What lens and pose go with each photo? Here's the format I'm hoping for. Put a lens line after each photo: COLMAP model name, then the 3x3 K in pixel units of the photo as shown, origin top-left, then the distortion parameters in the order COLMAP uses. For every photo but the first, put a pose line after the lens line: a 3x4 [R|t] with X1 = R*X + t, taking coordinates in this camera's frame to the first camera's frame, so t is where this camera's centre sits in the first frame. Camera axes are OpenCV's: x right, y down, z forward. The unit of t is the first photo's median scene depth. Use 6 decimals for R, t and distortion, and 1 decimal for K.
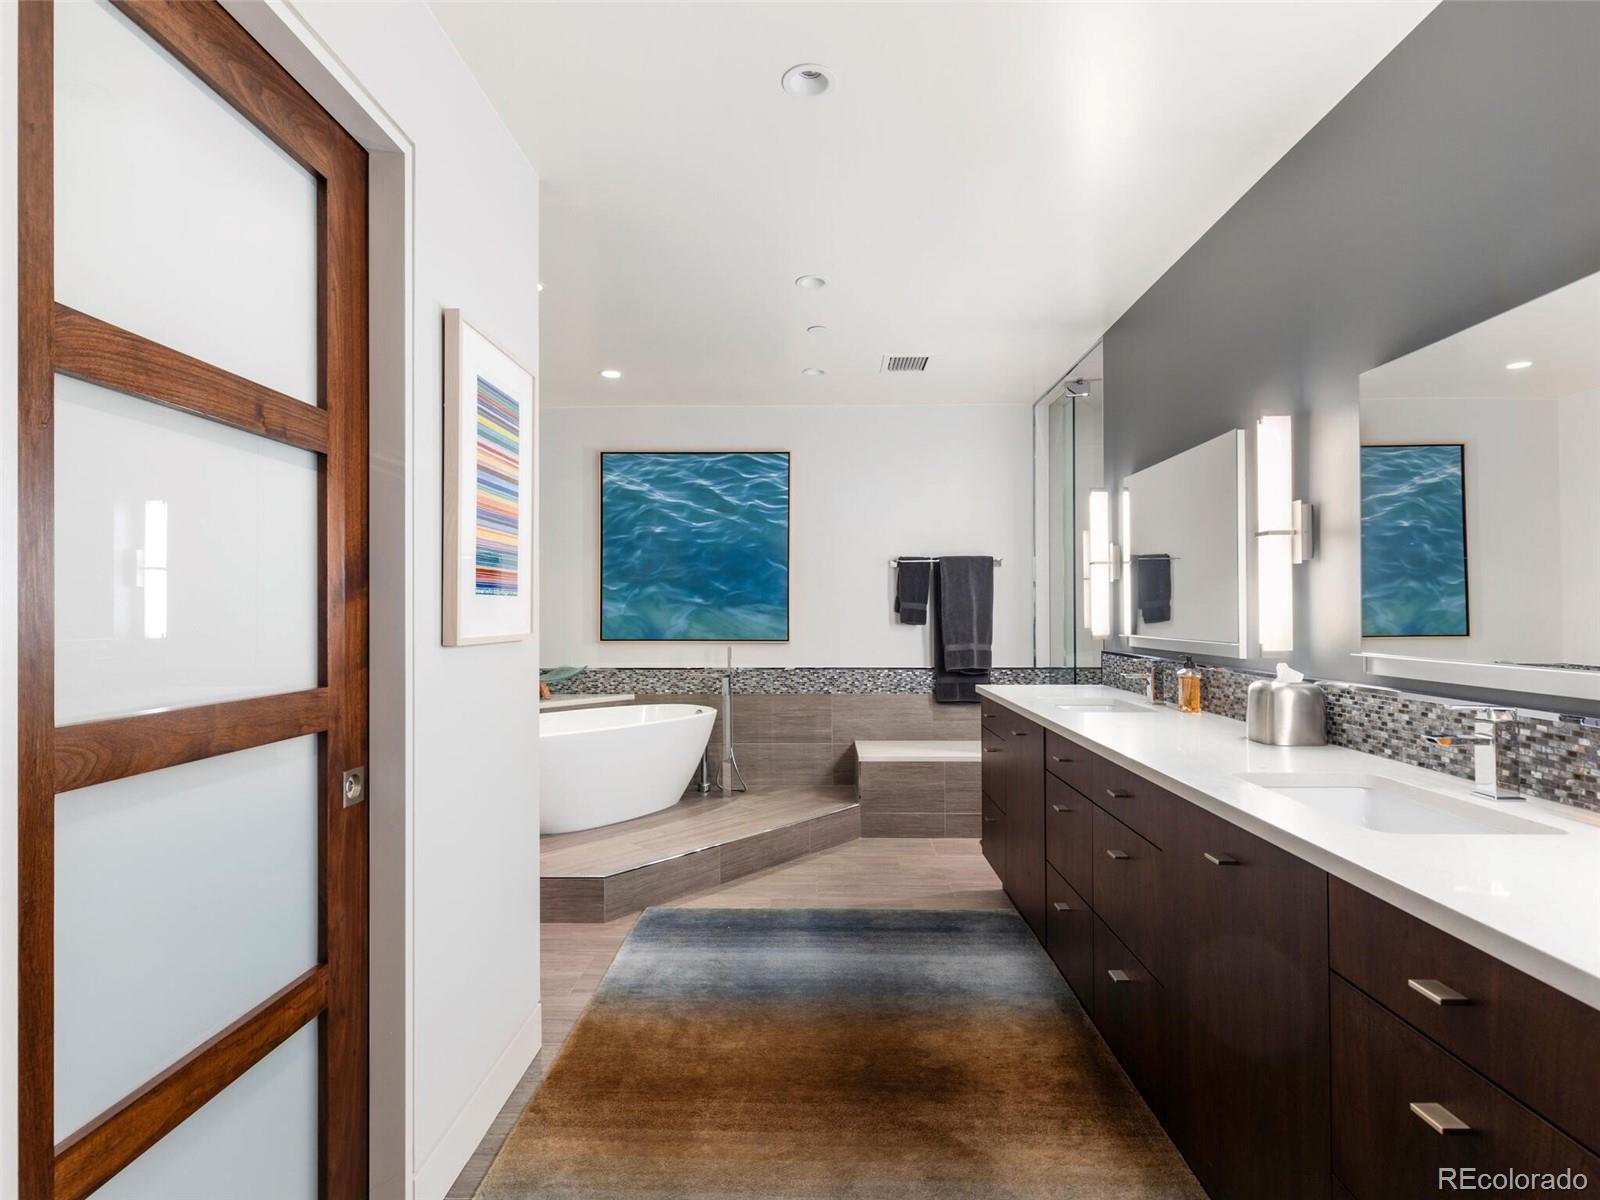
lens RADIAL K [[811.8, 0, 798.5], [0, 811.8, 599.0], [0, 0, 1]] dist [0.003143, -0.001877]
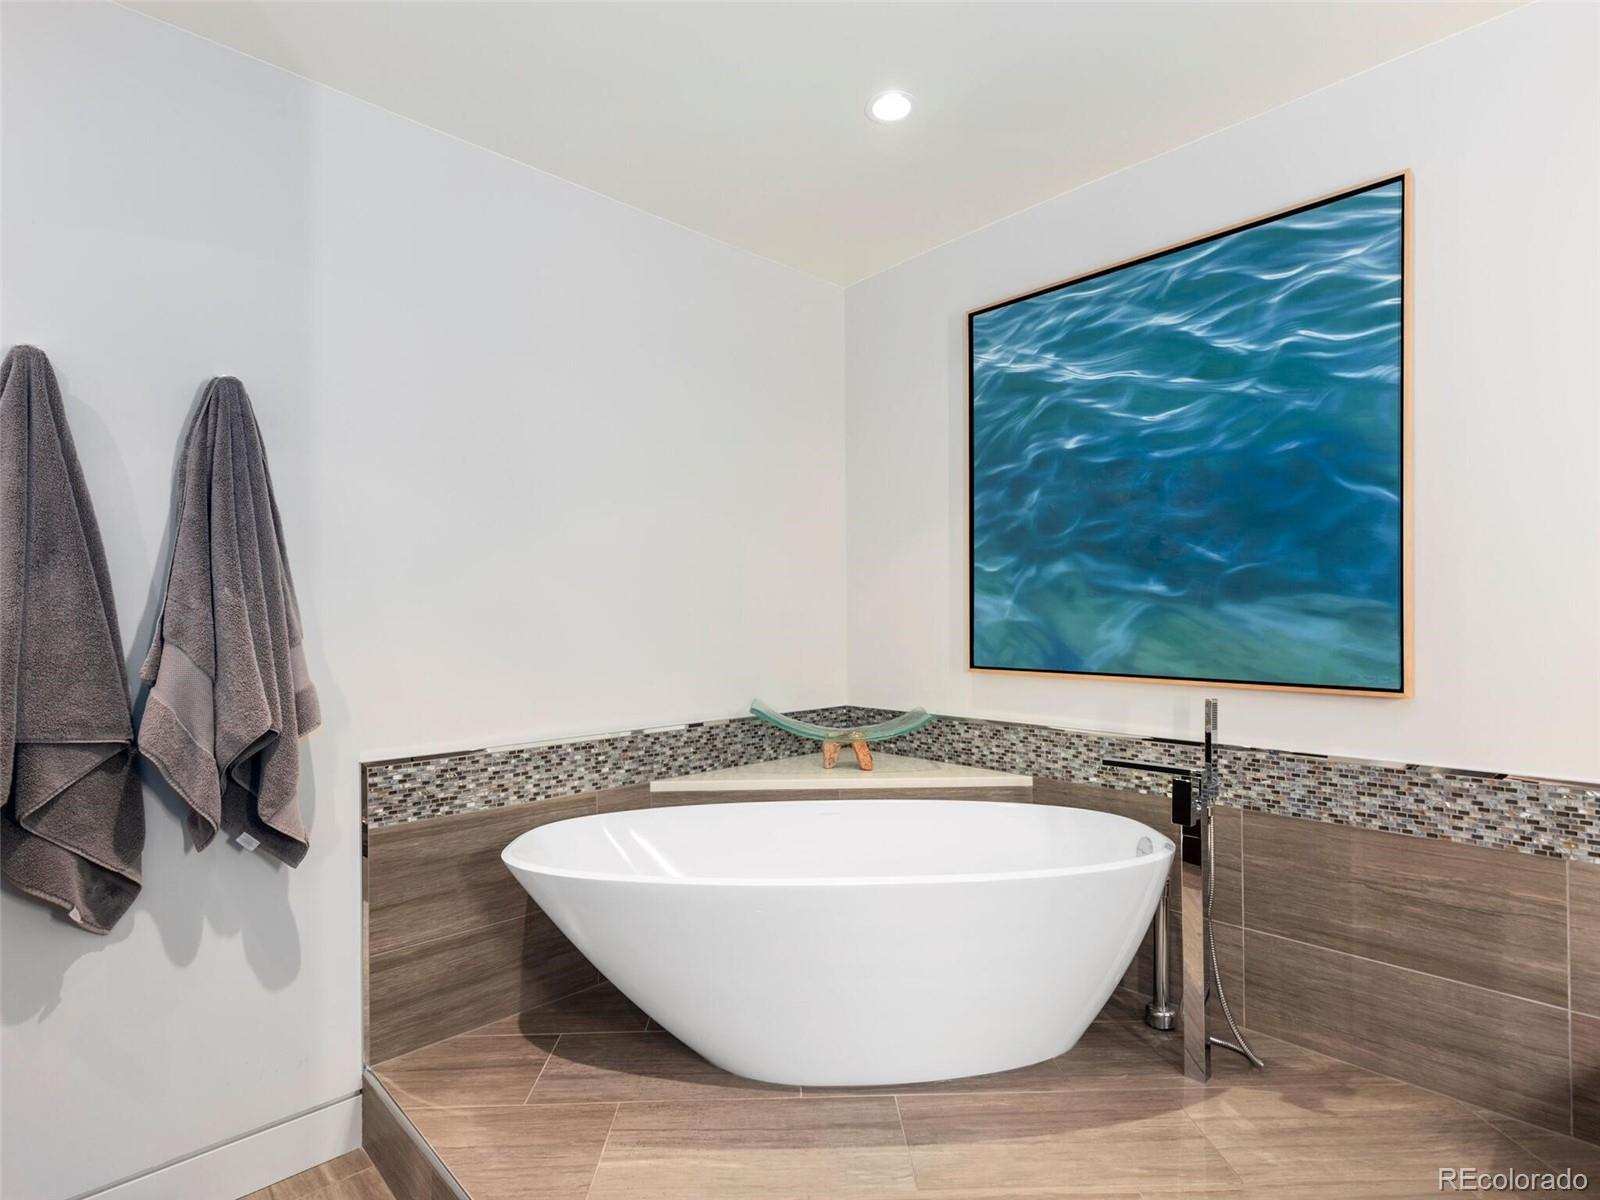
lens RADIAL K [[811.8, 0, 802.9], [0, 811.8, 612.9], [0, 0, 1]] dist [0.003143, -0.001877]
pose [[0.707764, -0.002882, -0.706443, 0.054933], [0.015171, 0.999823, 0.011121, 0.007450], [0.706286, -0.018588, 0.707682, 0.545428]]
